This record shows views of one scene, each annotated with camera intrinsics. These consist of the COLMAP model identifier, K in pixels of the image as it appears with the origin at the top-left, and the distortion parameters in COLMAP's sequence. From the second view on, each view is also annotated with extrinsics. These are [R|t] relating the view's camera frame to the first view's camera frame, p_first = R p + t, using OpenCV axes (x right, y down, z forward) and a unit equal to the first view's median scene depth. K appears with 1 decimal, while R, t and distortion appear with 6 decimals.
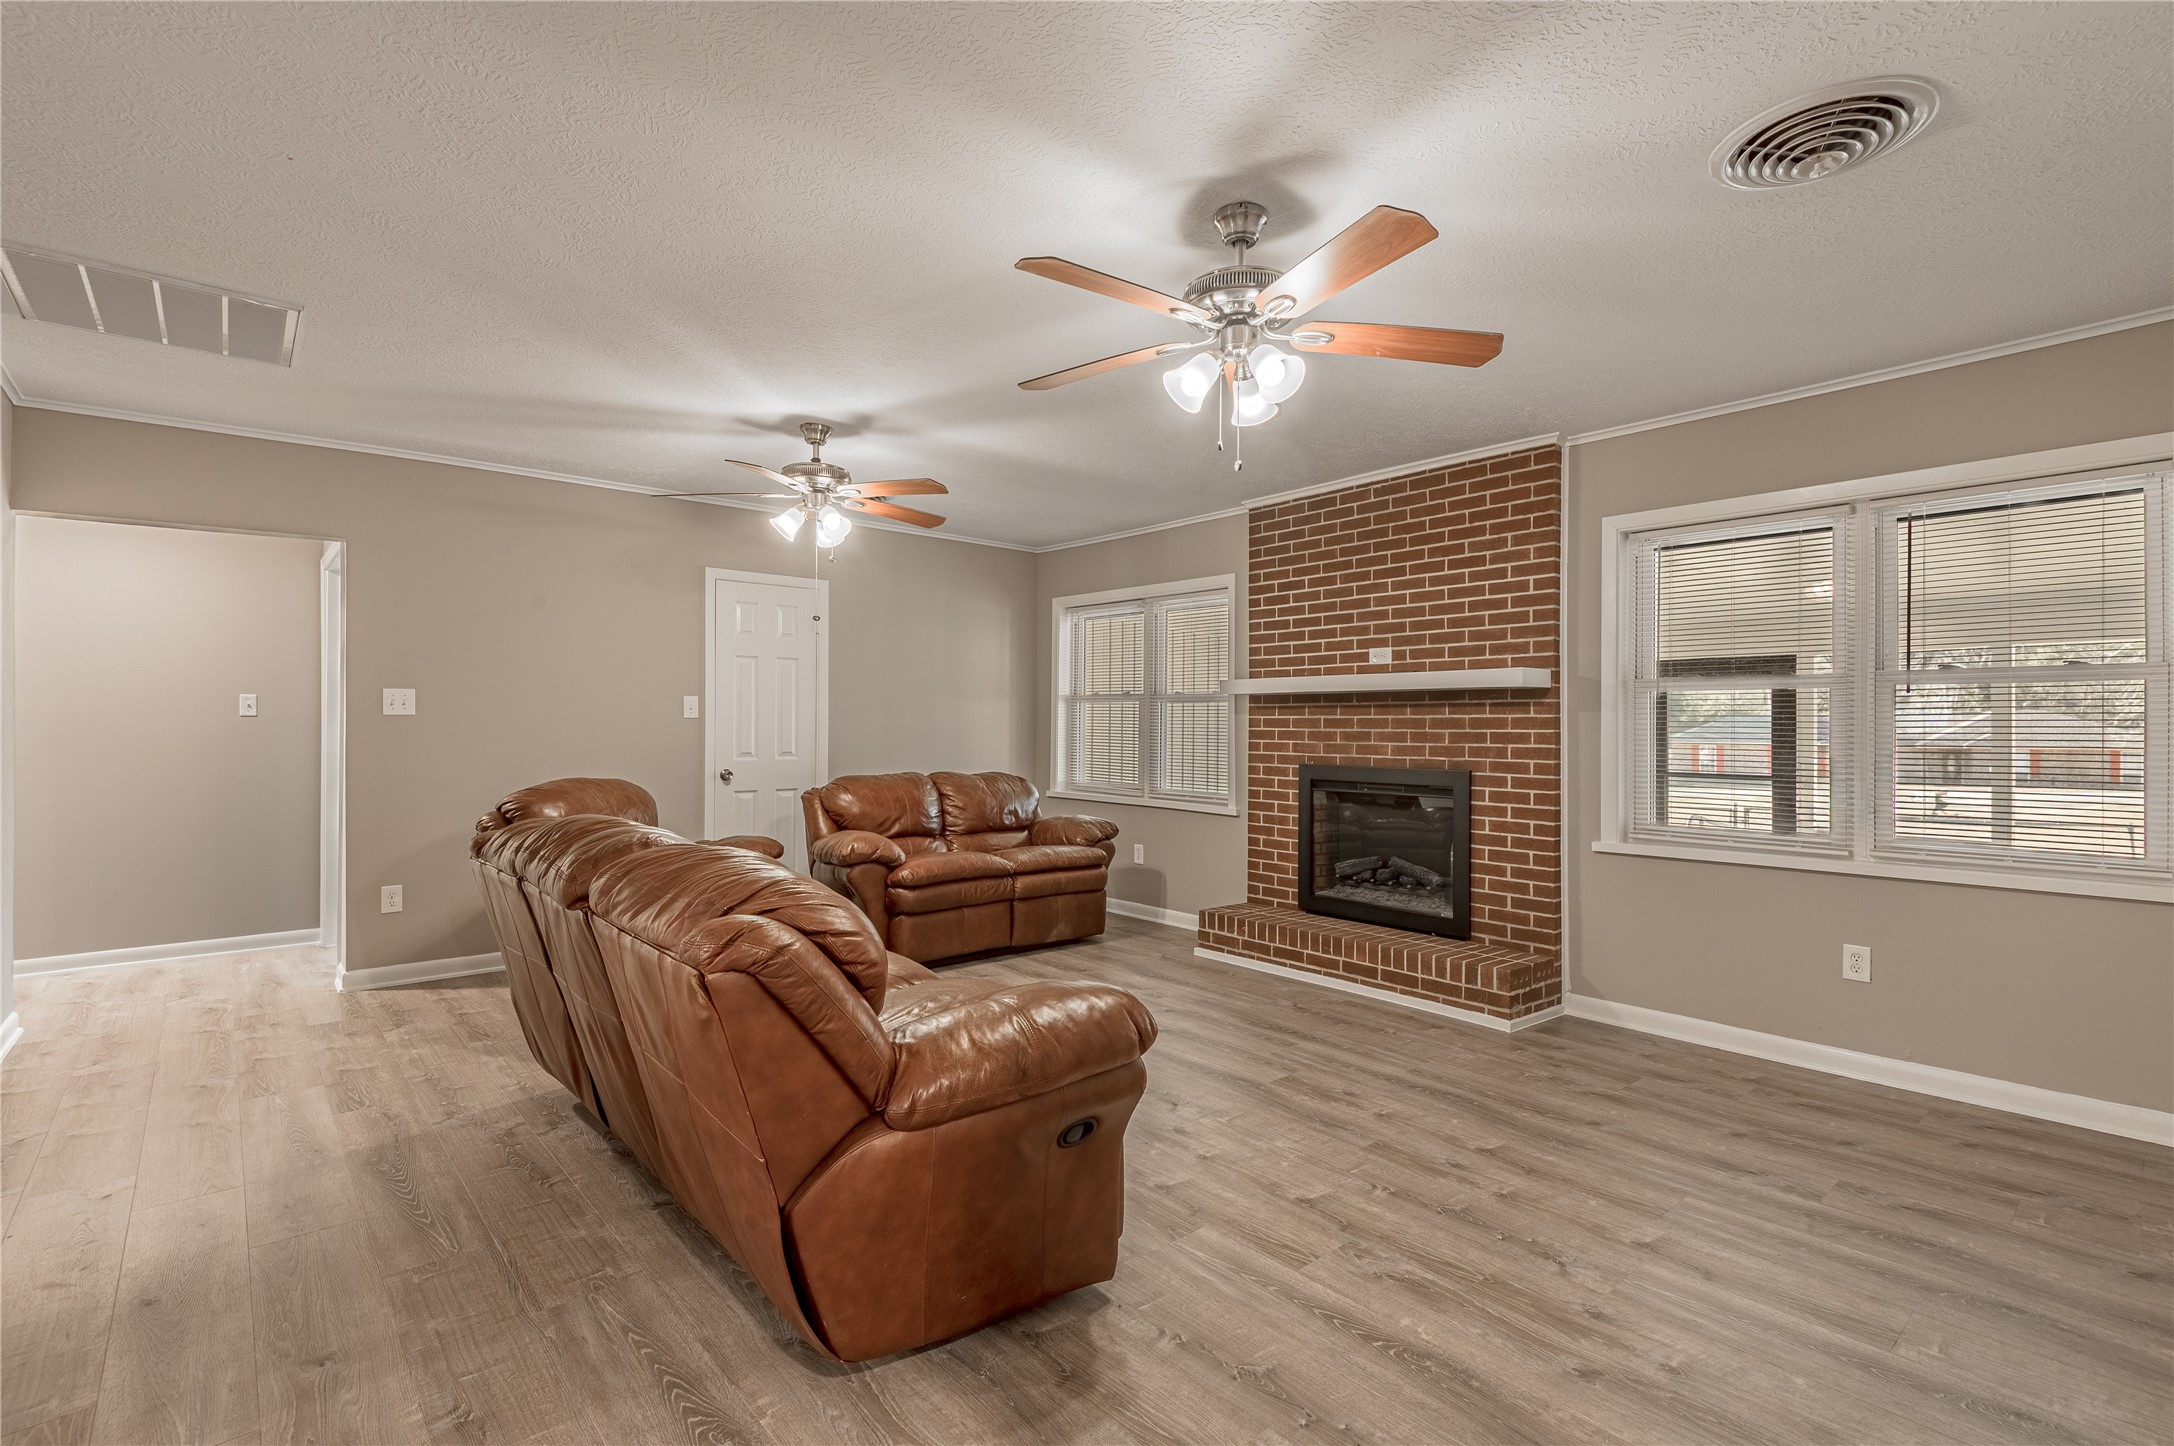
lens RADIAL K [[998.1, 0, 1084.9], [0, 998.1, 717.1], [0, 0, 1]] dist [-0.001495, -0.001173]
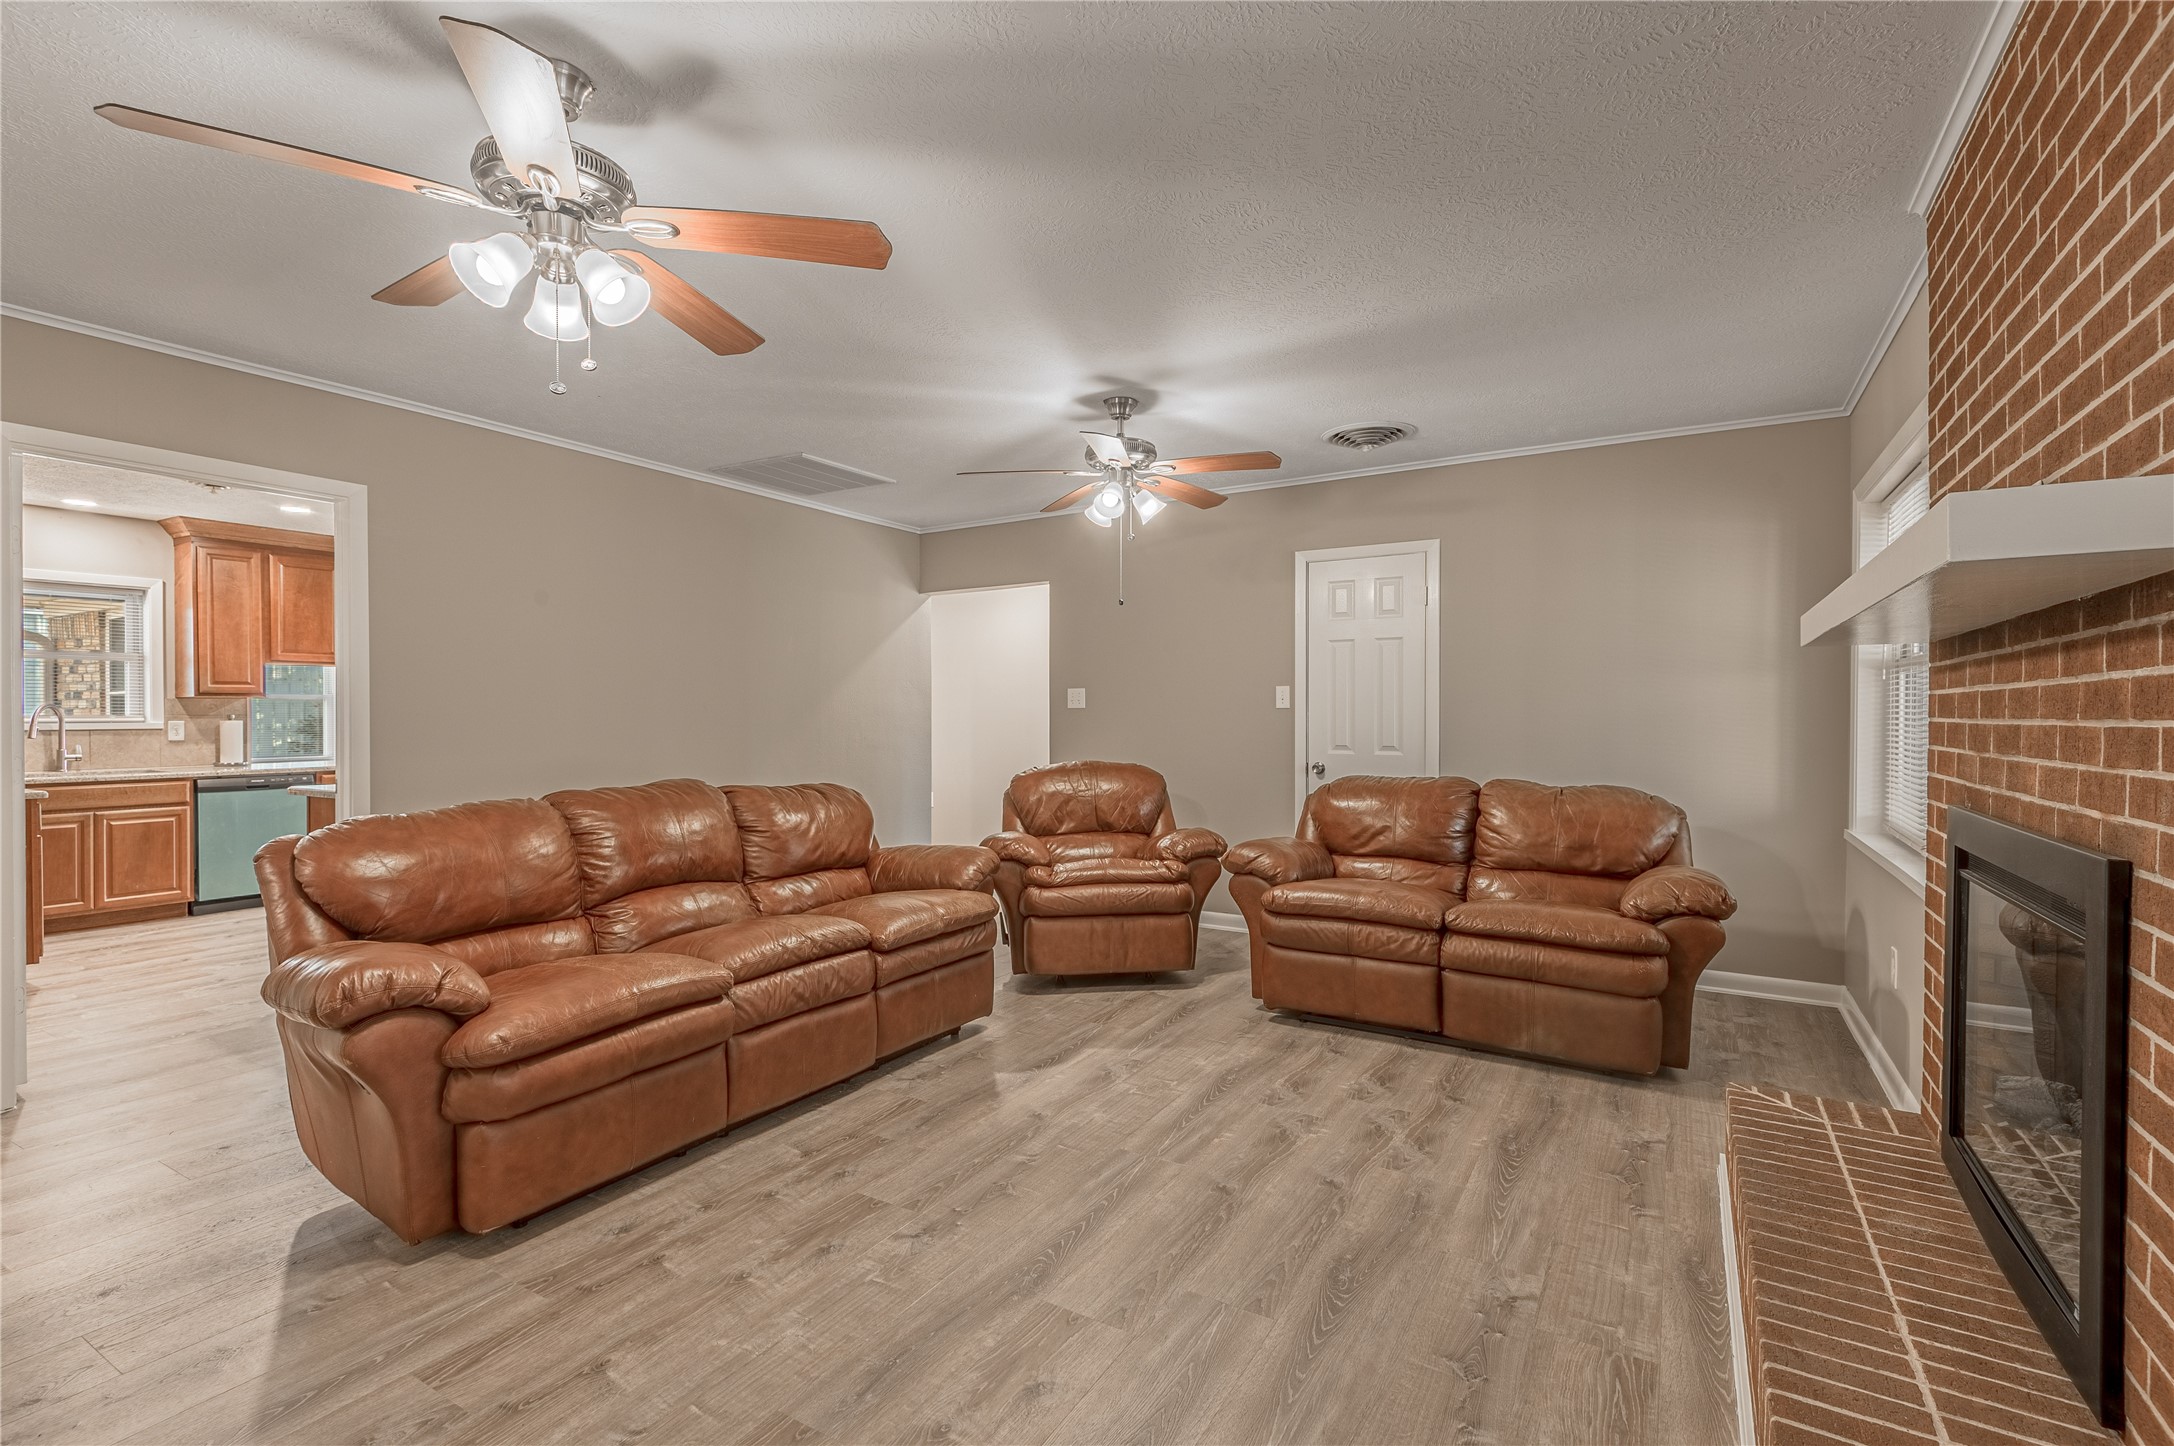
lens RADIAL K [[998.1, 0, 1084.9], [0, 998.1, 717.1], [0, 0, 1]] dist [-0.001495, -0.001173]
pose [[0.316026, -0.000107, -0.948751, 0.685509], [0.008267, 0.999962, 0.002641, 0.007301], [0.948715, -0.008678, 0.316015, 0.744344]]
